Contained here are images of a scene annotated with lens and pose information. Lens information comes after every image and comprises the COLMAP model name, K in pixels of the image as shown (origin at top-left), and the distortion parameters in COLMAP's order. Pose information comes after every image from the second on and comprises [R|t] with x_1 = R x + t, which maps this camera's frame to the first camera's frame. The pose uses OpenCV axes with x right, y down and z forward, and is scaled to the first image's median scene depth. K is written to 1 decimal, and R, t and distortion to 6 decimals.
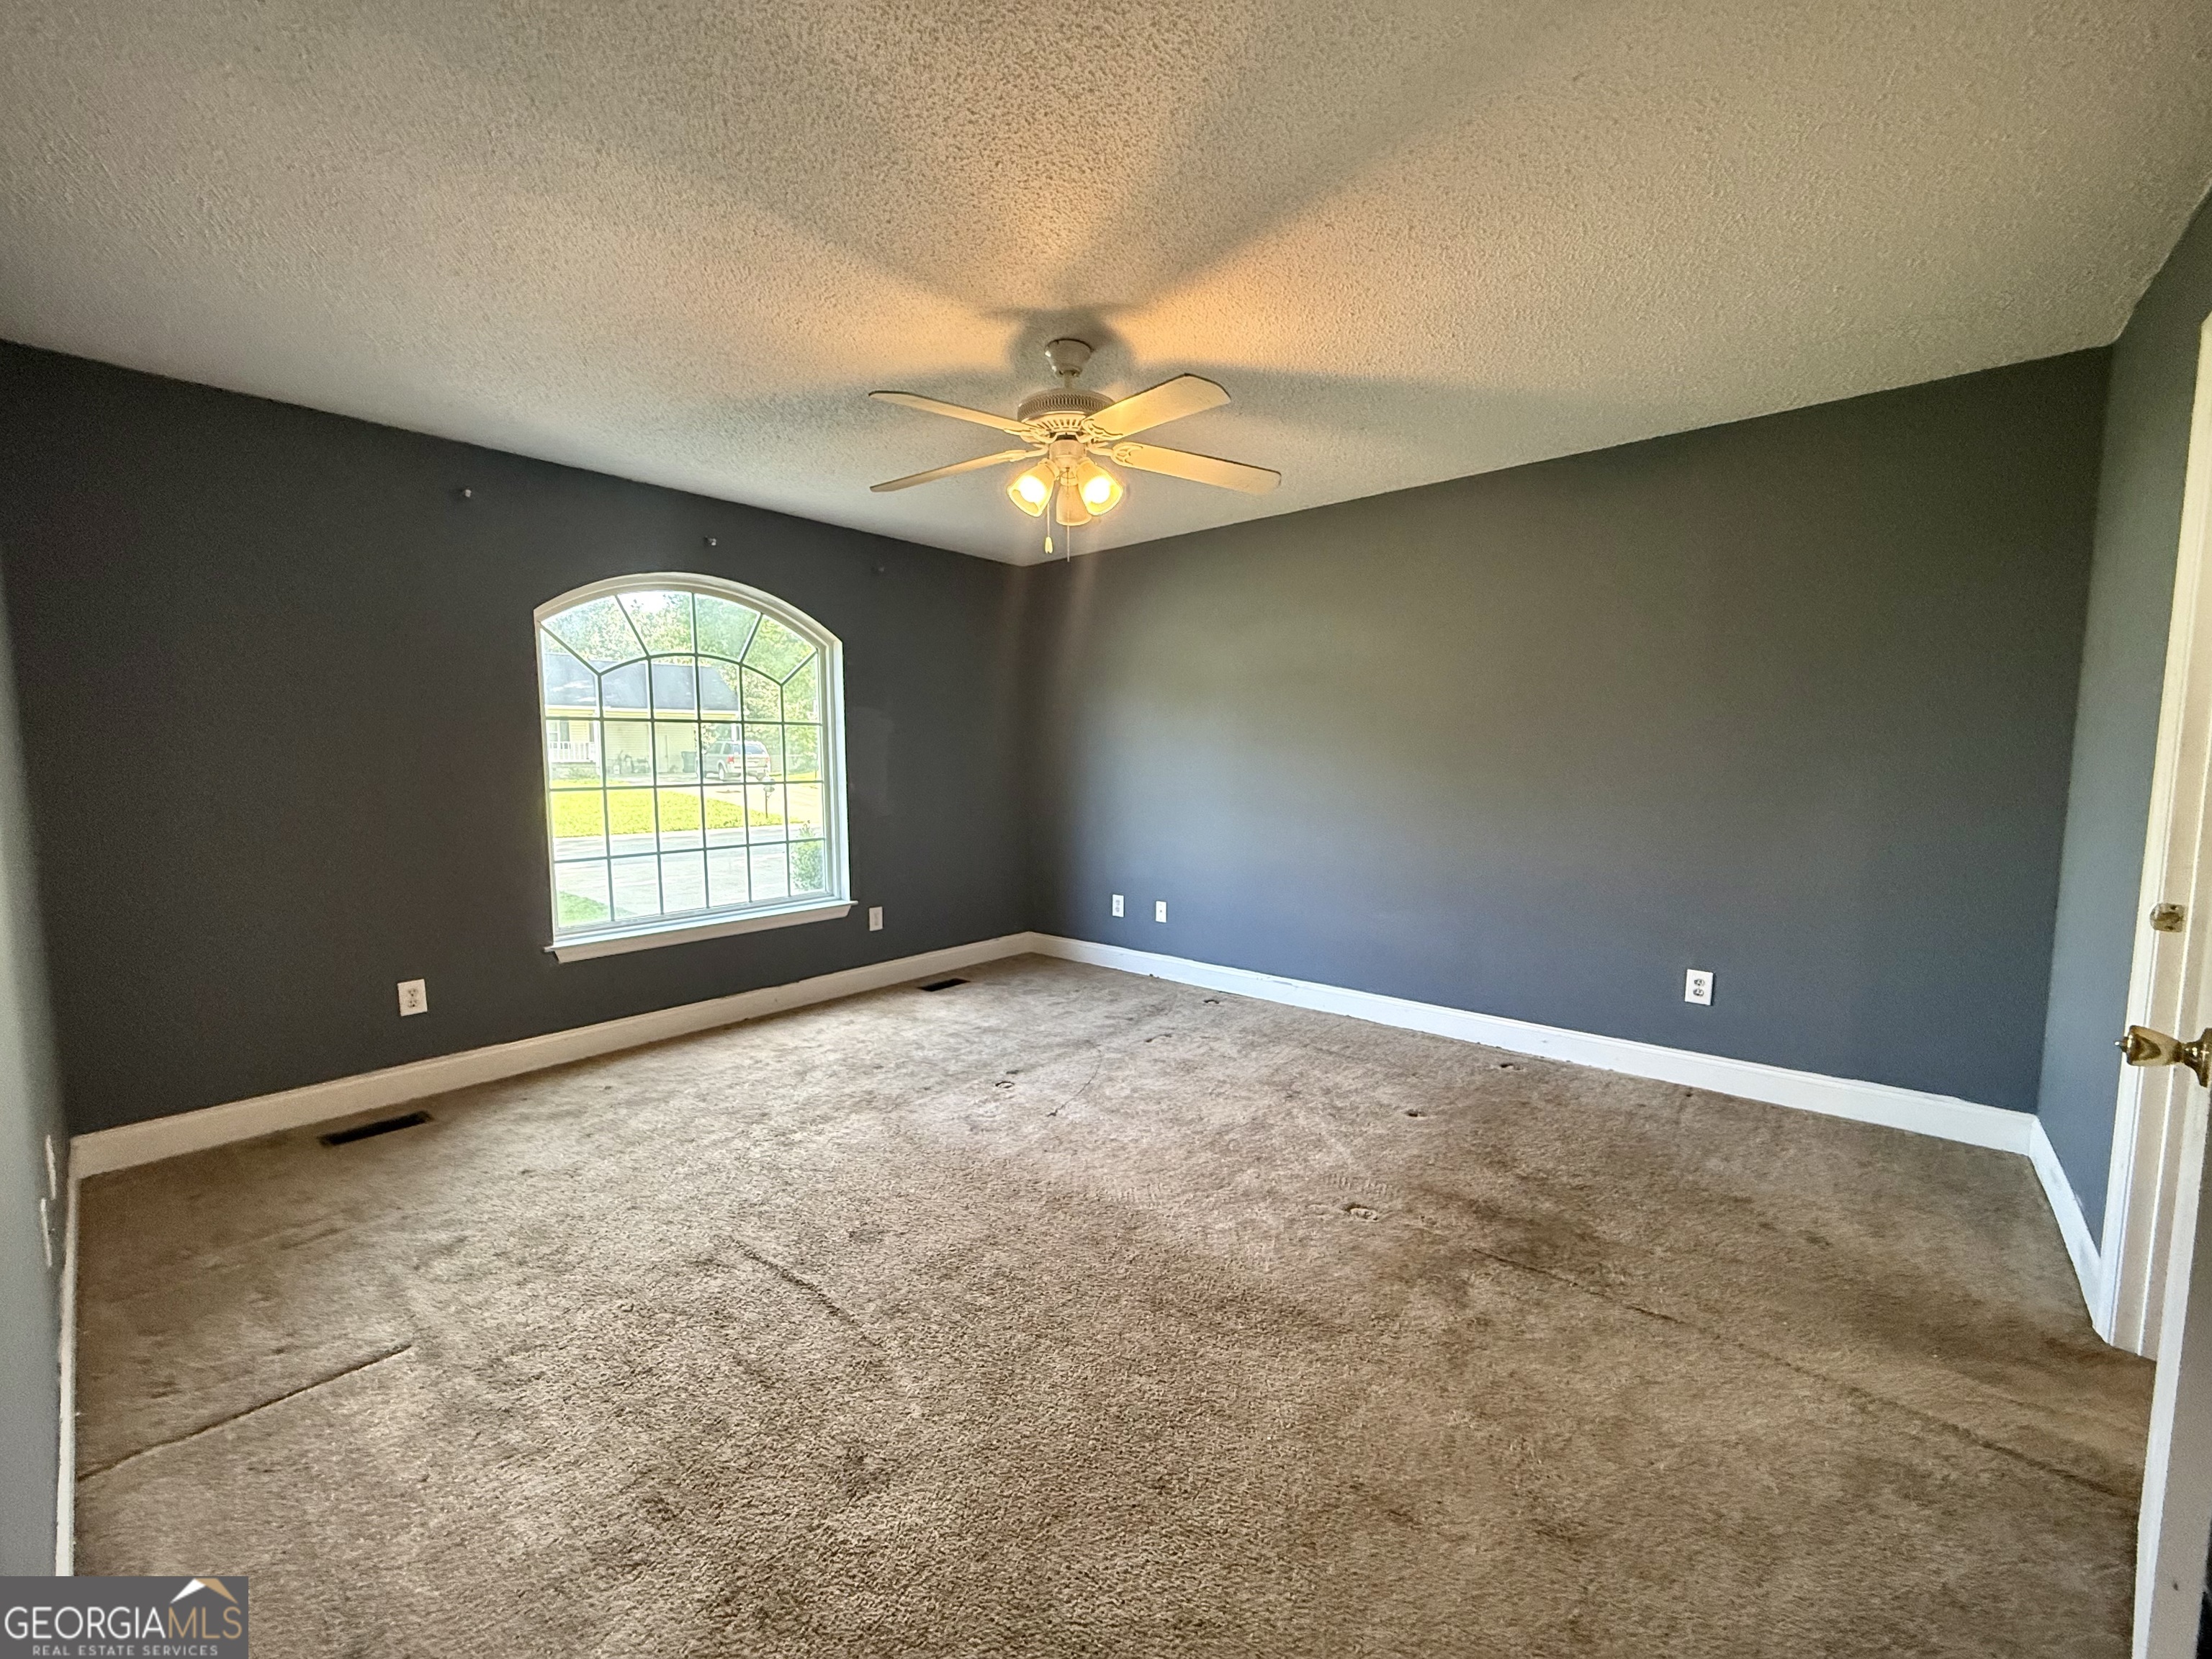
lens RADIAL K [[877.4, 0, 1106.0], [0, 877.4, 829.5], [0, 0, 1]] dist [0.001871, 0.000074]
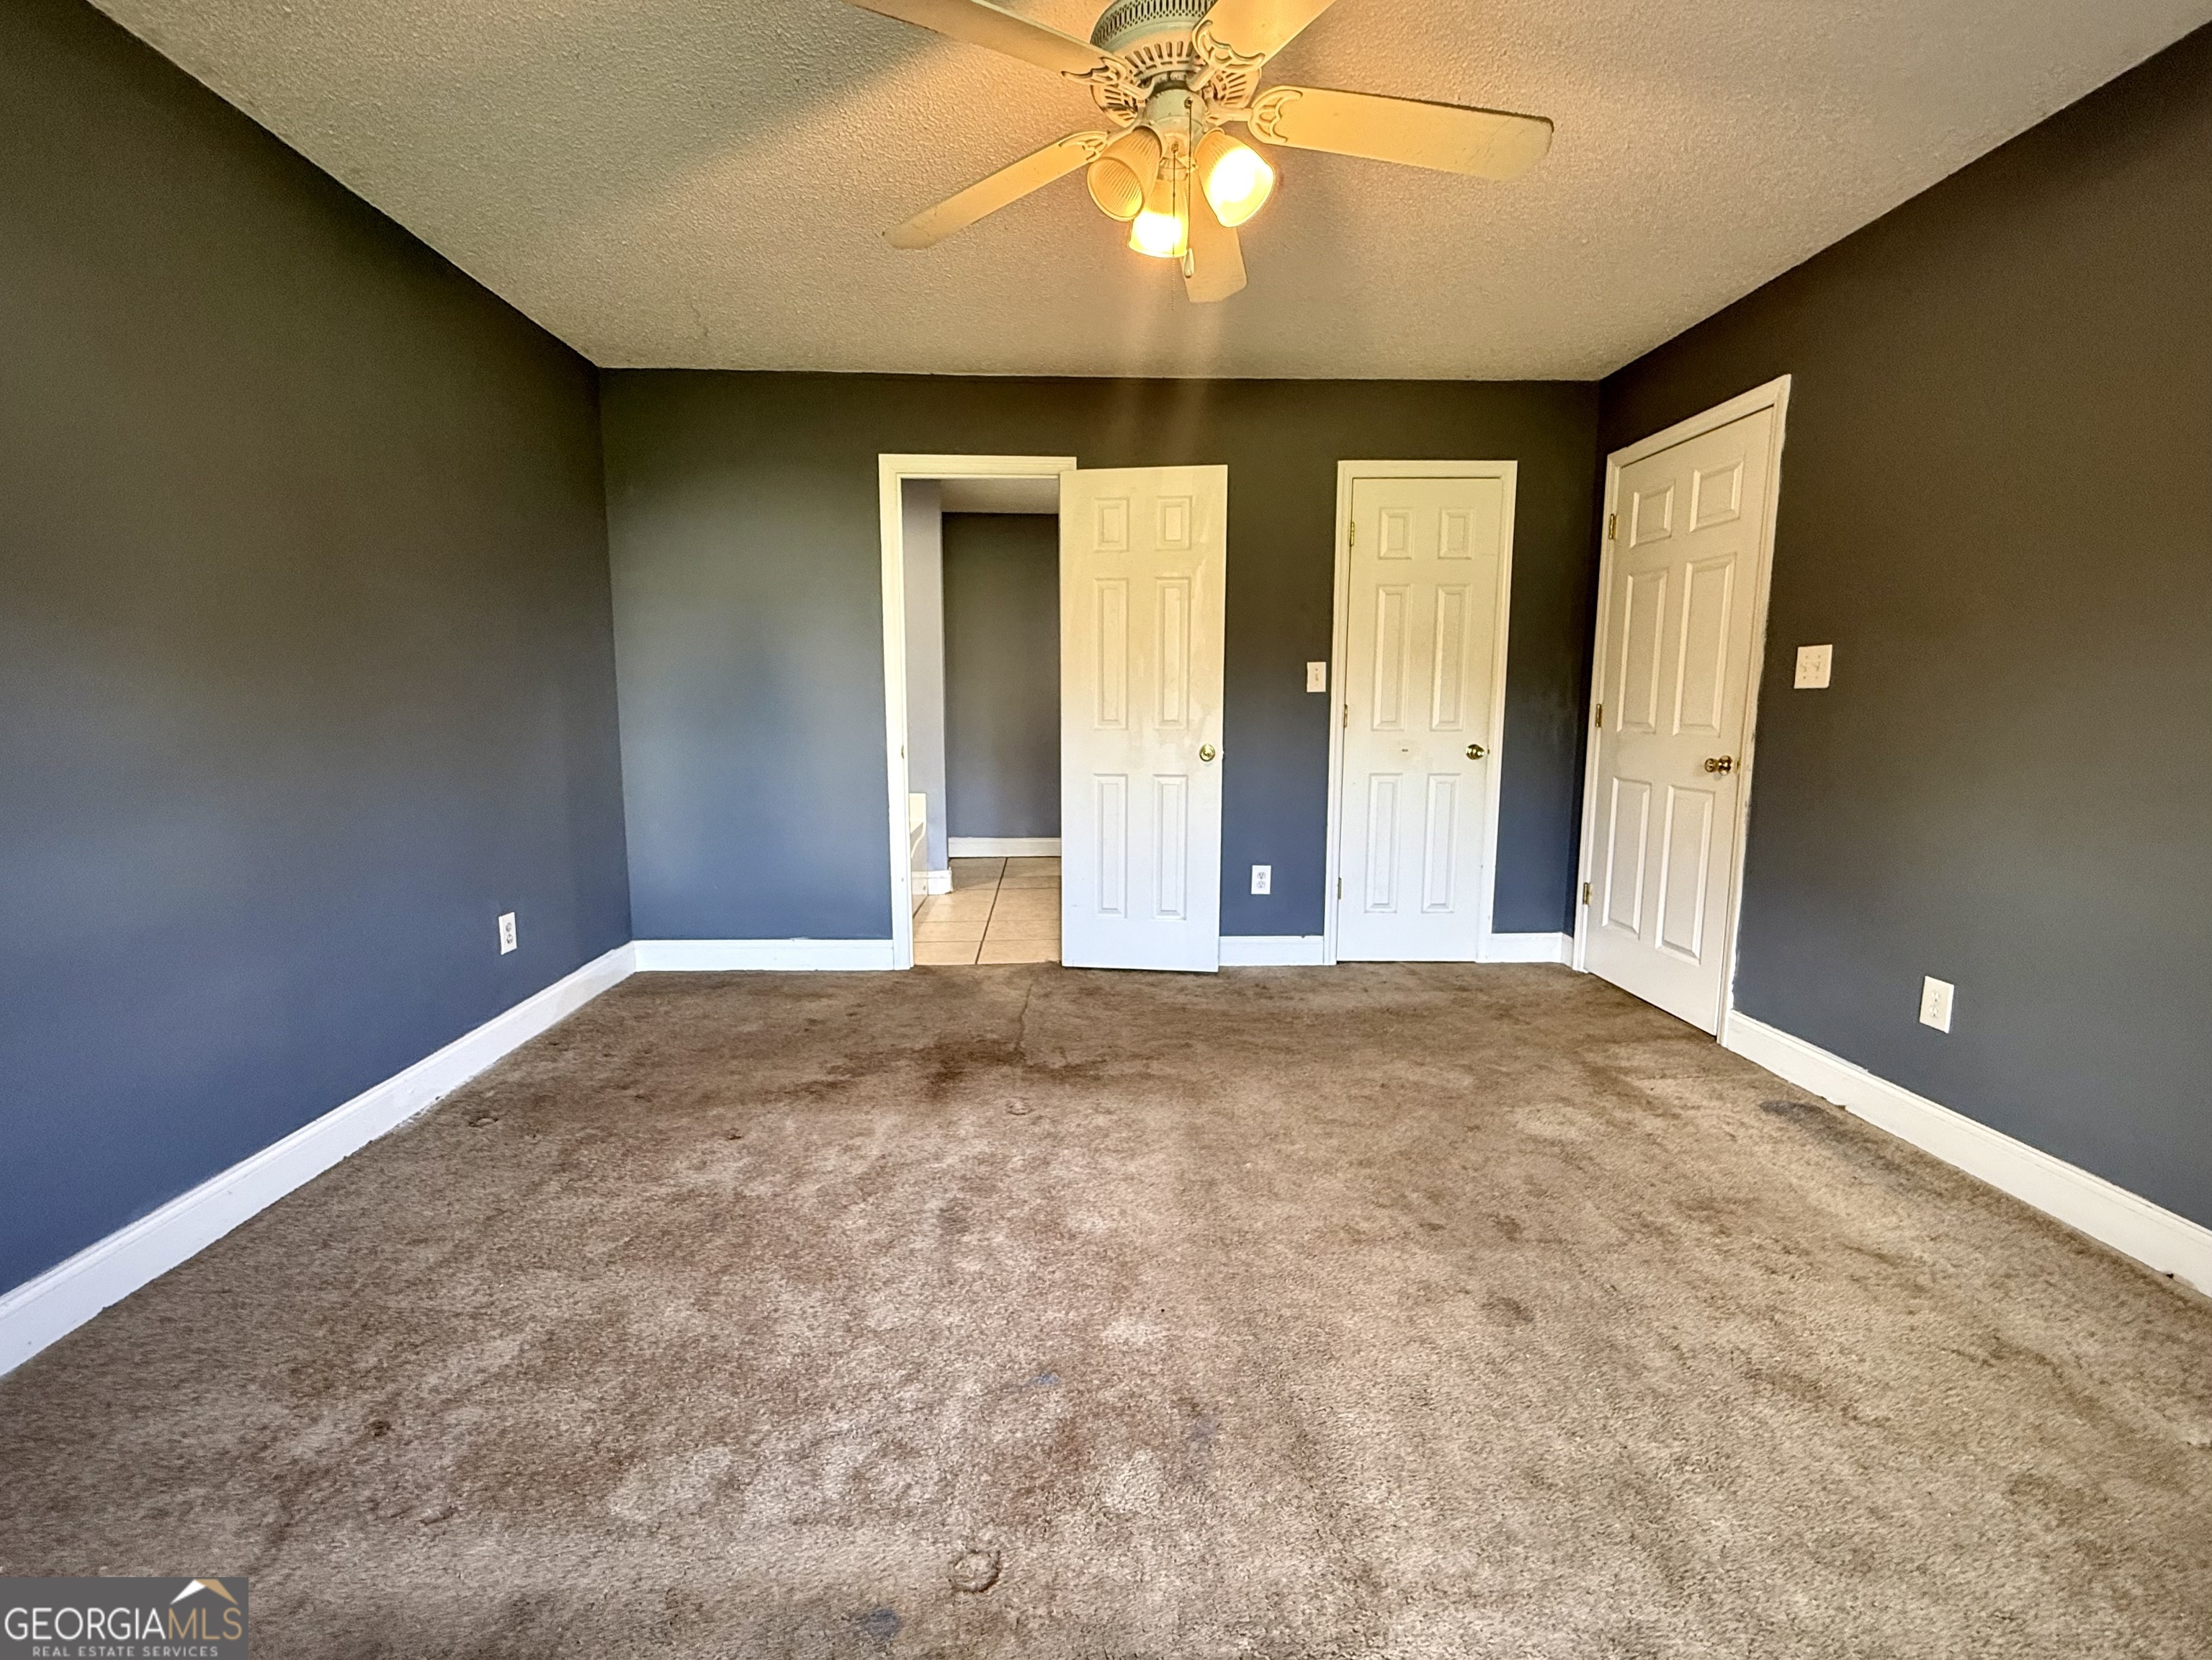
lens RADIAL K [[877.6, 0, 1106.0], [0, 877.6, 830.0], [0, 0, 1]] dist [0.001871, 0.000074]
pose [[-0.657874, -0.108918, 0.745211, -0.463889], [0.067044, 0.977089, 0.201995, -0.075360], [-0.750138, 0.182849, -0.635499, 1.402256]]
